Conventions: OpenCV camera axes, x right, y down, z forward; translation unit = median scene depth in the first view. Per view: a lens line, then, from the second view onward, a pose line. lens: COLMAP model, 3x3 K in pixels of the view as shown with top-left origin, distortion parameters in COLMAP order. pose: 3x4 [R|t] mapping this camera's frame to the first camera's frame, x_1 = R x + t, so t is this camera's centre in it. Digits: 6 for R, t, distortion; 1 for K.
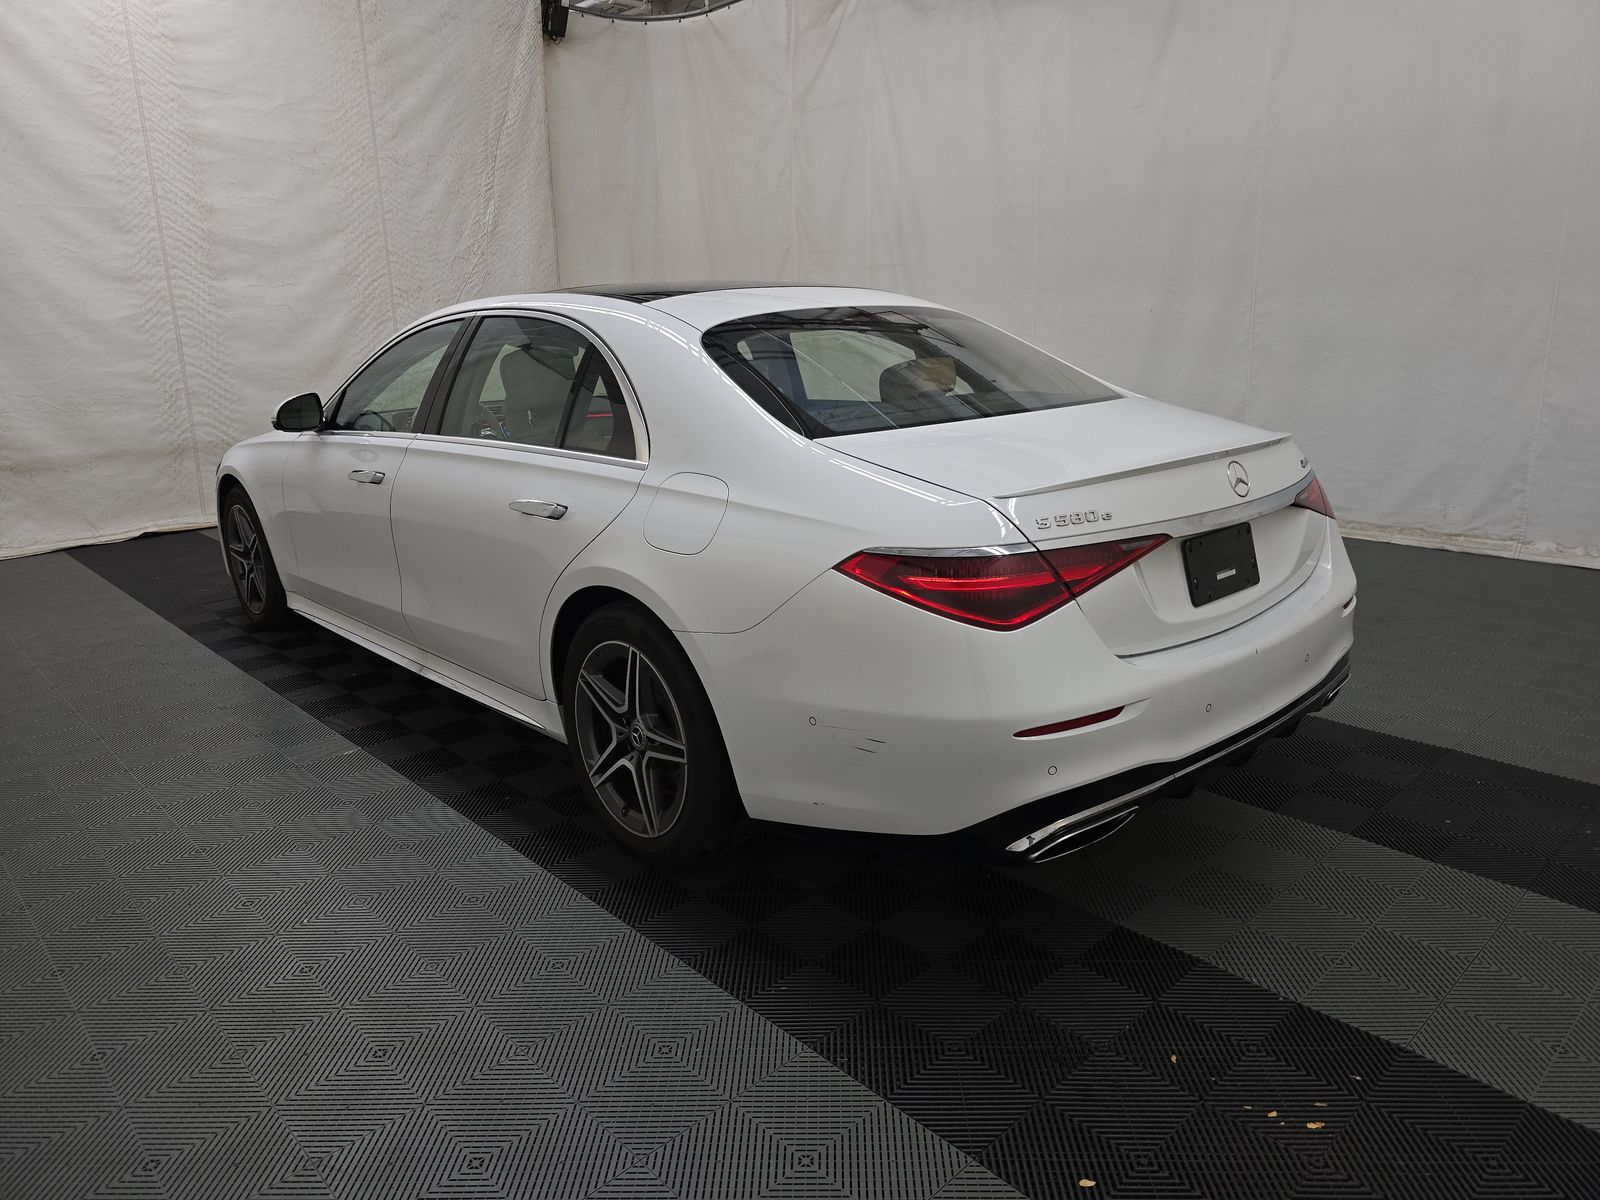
lens RADIAL K [[1079.5, 0, 795.6], [0, 1079.5, 603.4], [0, 0, 1]] dist [0.056504, -0.037277]
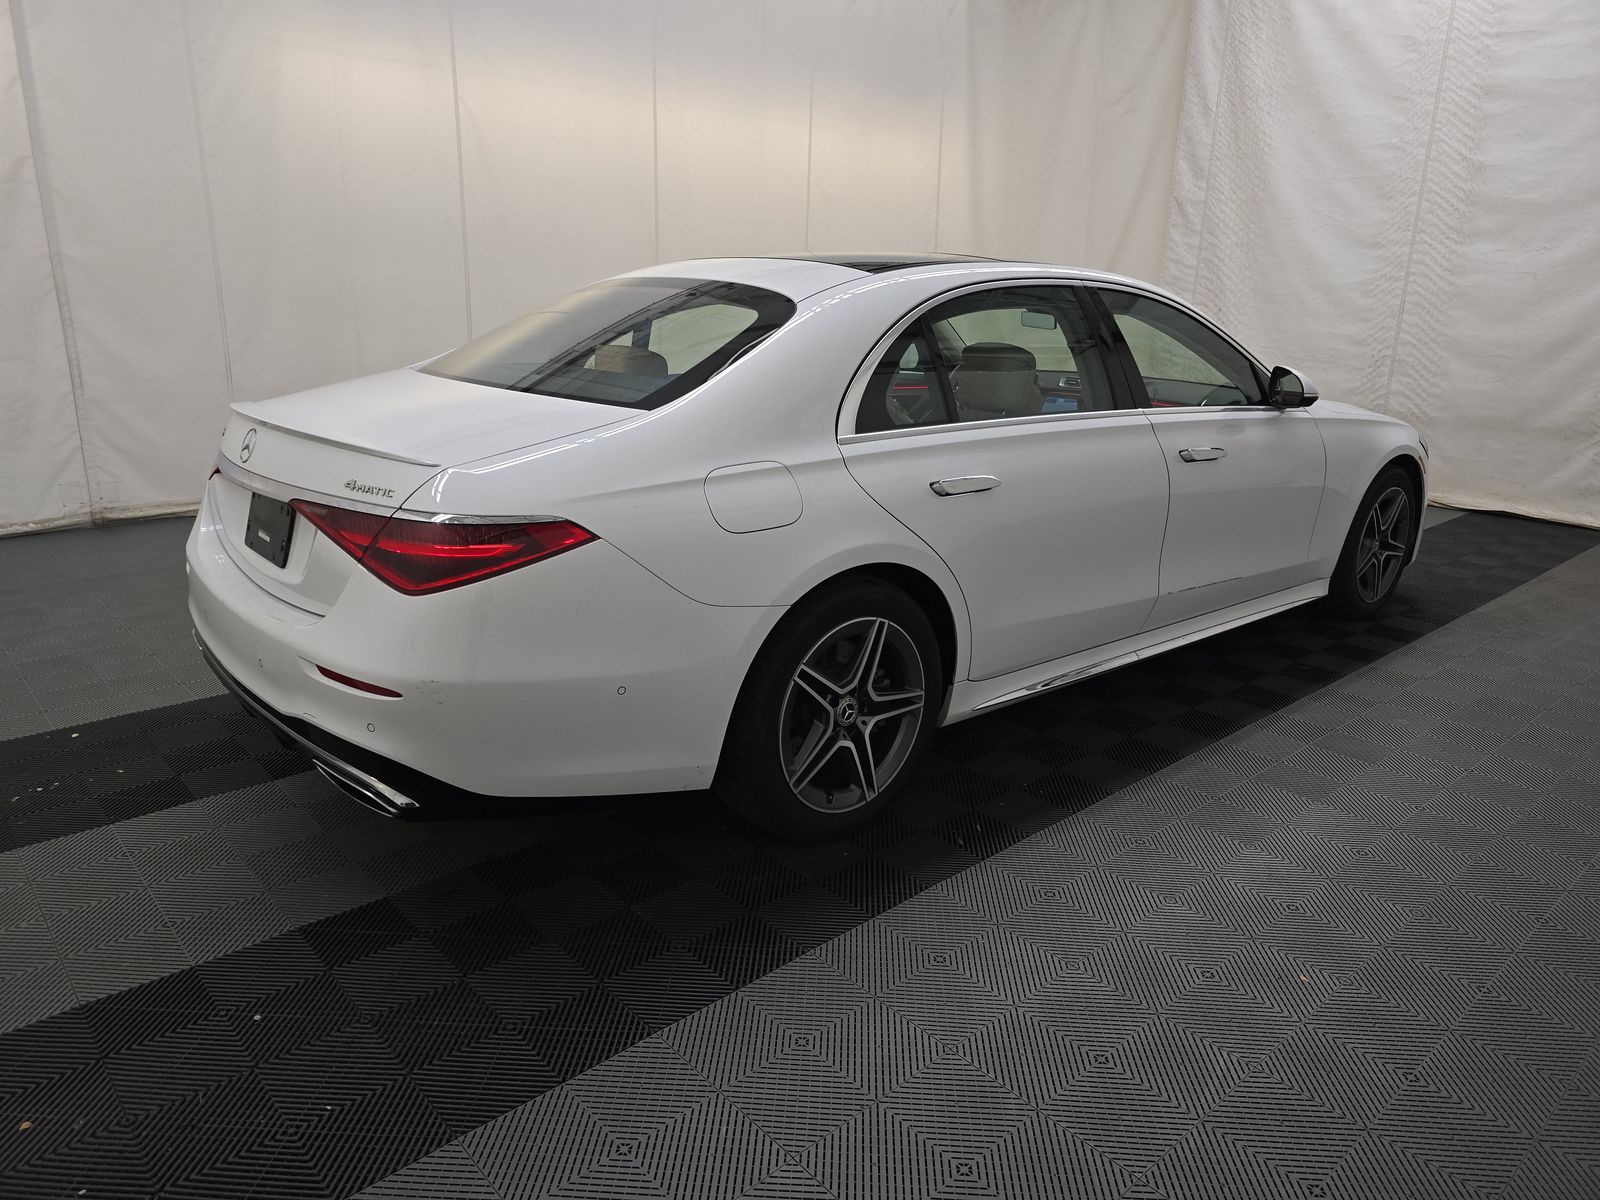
lens RADIAL K [[1079.5, 0, 795.6], [0, 1079.5, 603.4], [0, 0, 1]] dist [0.056504, -0.037277]
pose [[-0.023825, 0.312913, -0.949483, 0.481330], [-0.283328, 0.908699, 0.306581, -0.146963], [0.958727, 0.276320, 0.067008, 0.489808]]
